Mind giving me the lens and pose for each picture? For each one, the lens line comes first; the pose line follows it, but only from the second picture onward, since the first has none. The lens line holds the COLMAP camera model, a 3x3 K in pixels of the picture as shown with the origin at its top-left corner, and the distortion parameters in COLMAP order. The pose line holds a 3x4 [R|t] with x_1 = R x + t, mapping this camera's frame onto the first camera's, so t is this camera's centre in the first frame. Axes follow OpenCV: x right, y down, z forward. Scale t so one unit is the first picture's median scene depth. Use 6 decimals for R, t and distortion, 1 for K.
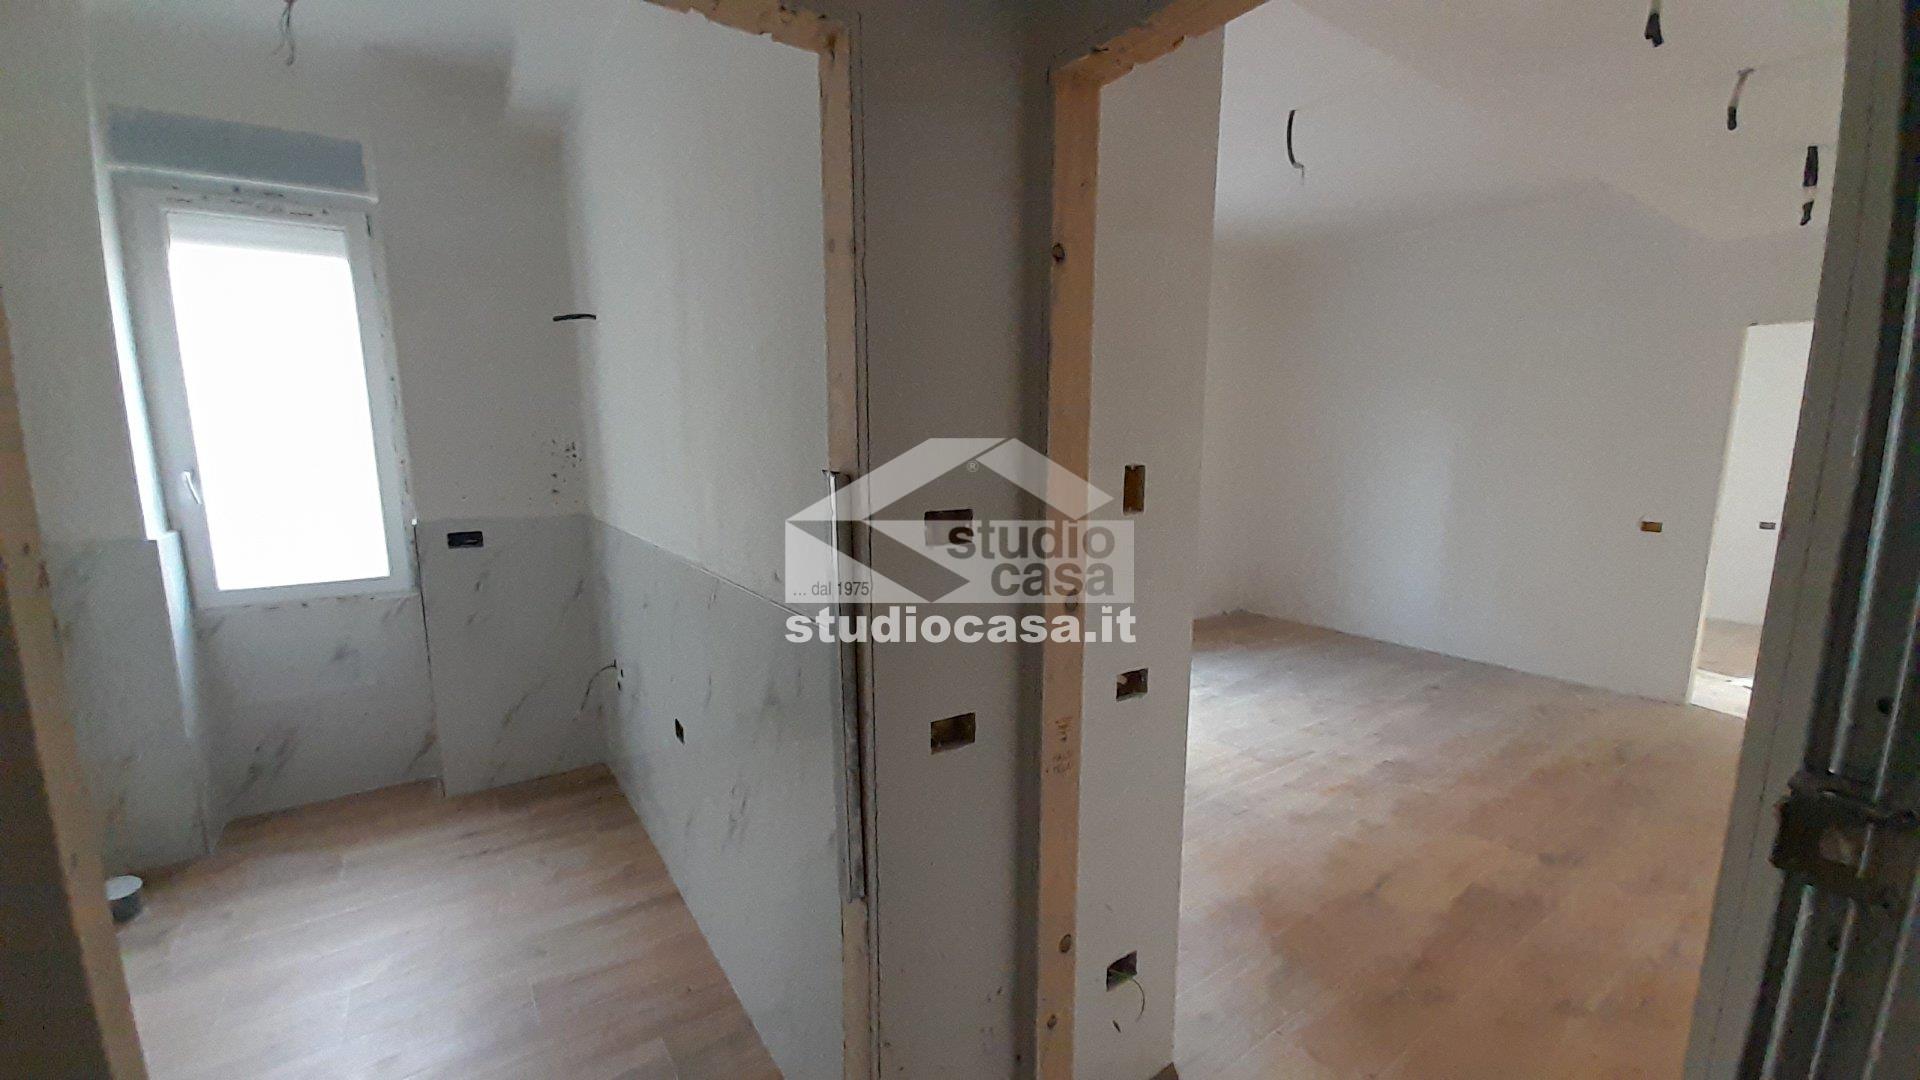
lens RADIAL K [[750.5, 0, 956.3], [0, 750.5, 557.7], [0, 0, 1]] dist [0.009240, -0.000417]
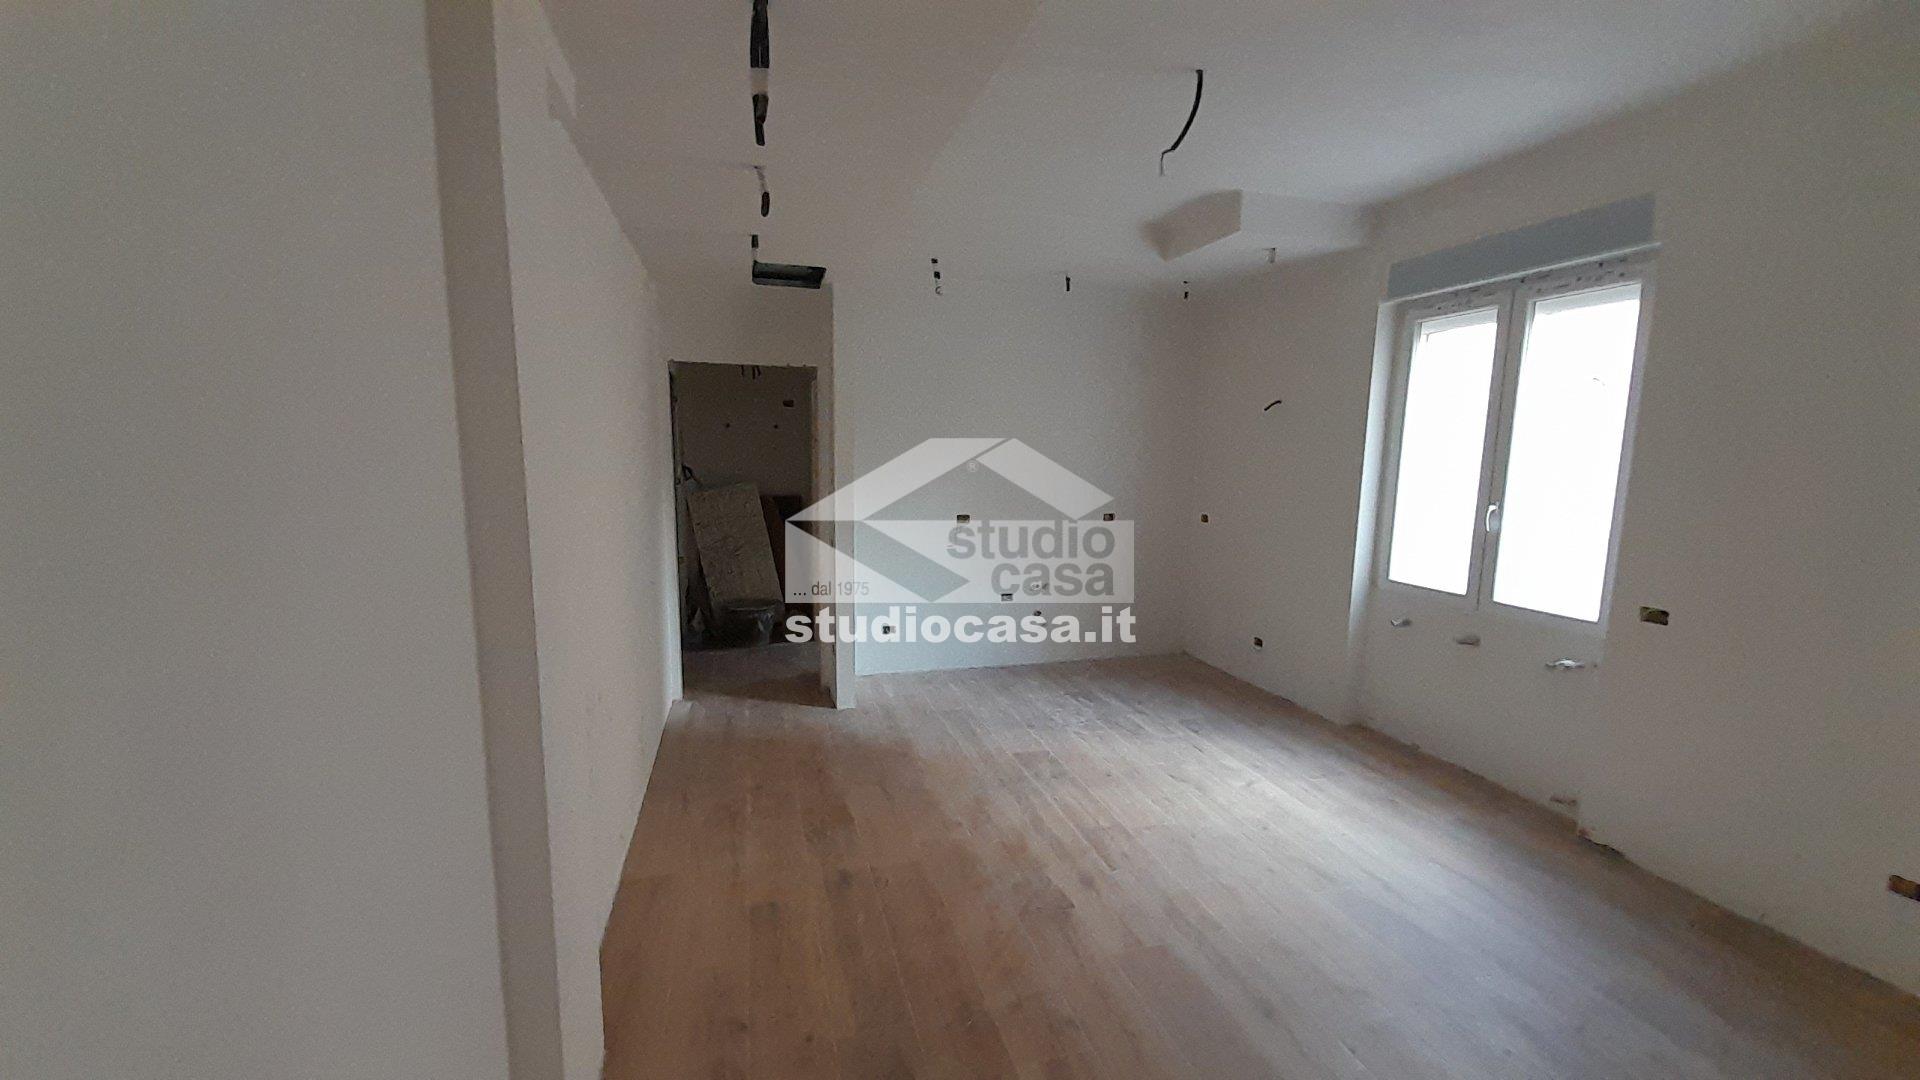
lens RADIAL K [[750.5, 0, 956.3], [0, 750.5, 557.7], [0, 0, 1]] dist [0.009240, -0.000417]
pose [[-0.335728, 0.131510, -0.932733, 1.285440], [-0.156318, 0.968698, 0.192846, -0.192119], [0.928898, 0.210547, -0.304662, 1.074300]]
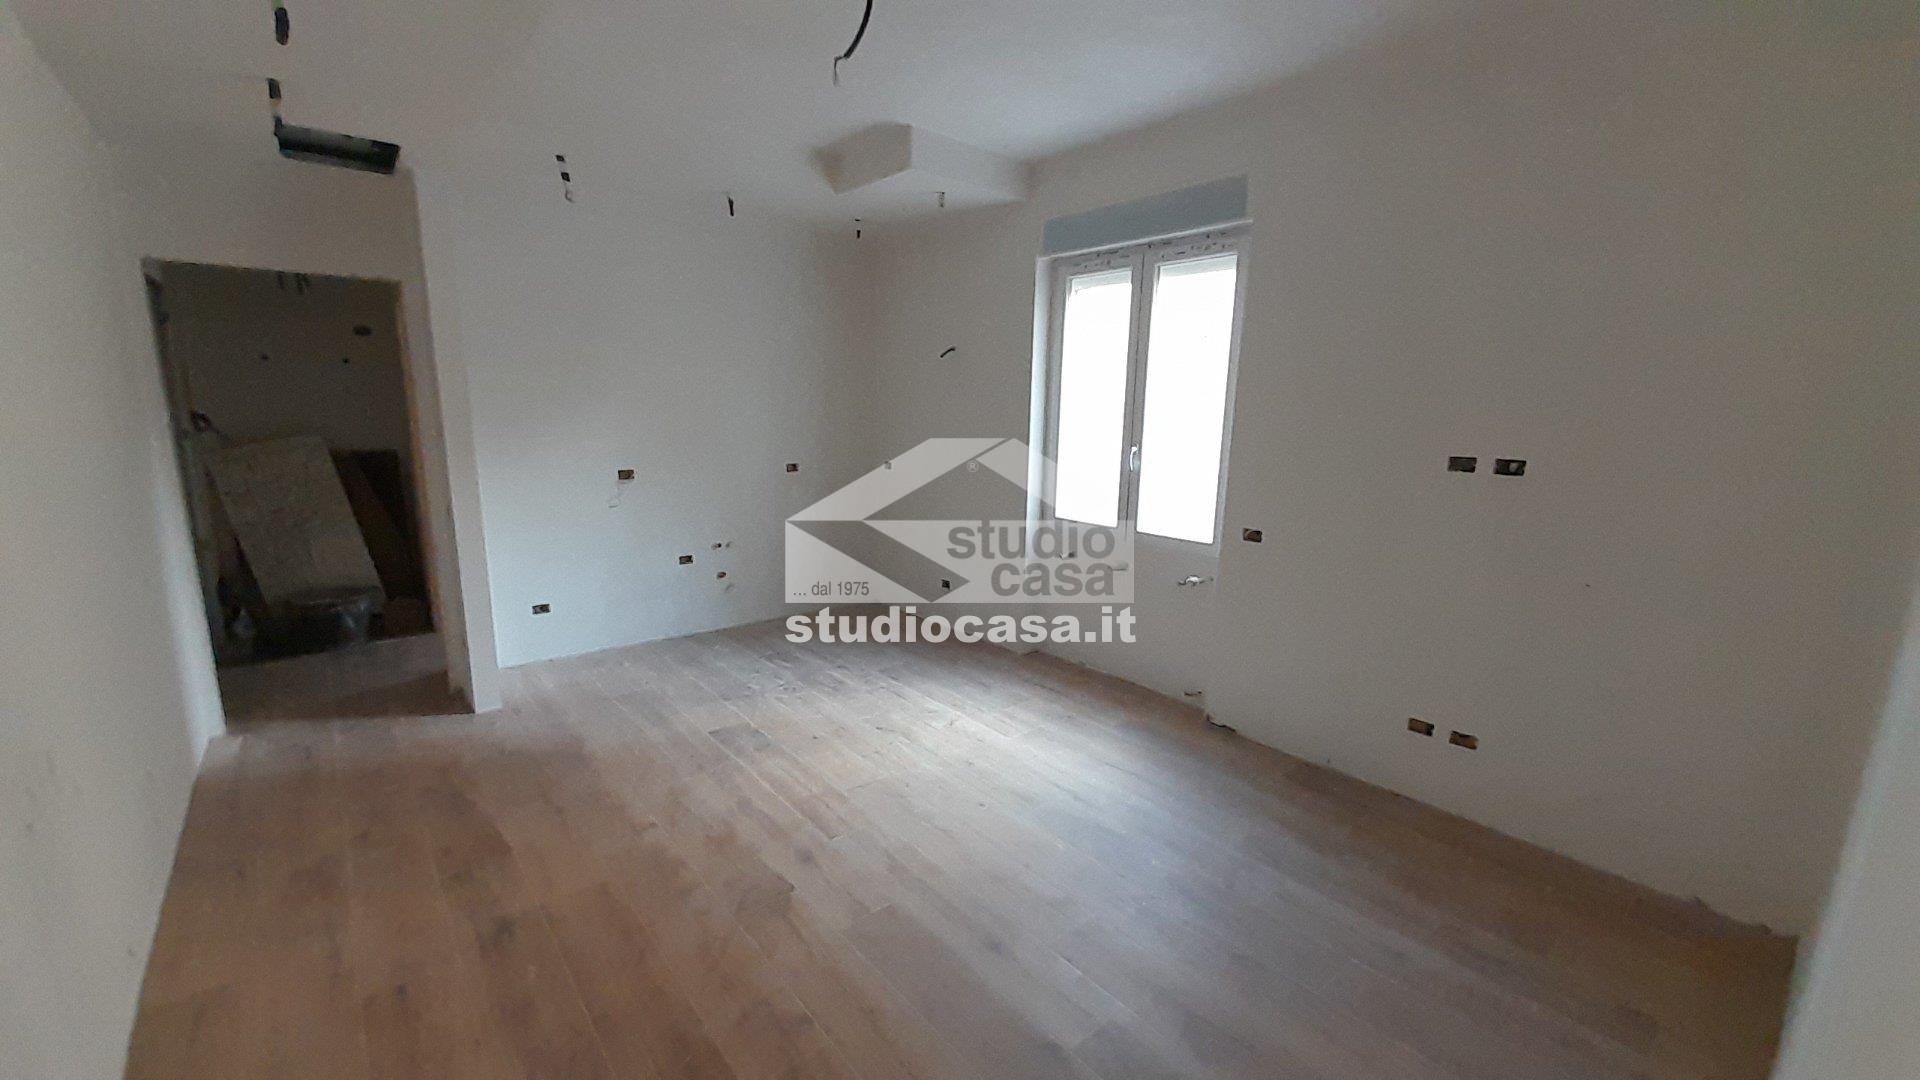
lens RADIAL K [[750.5, 0, 956.3], [0, 750.5, 557.7], [0, 0, 1]] dist [0.009240, -0.000417]
pose [[0.084702, 0.200642, -0.975996, 1.221617], [-0.172149, 0.967733, 0.184003, -0.178891], [0.981423, 0.152432, 0.116509, 1.046732]]
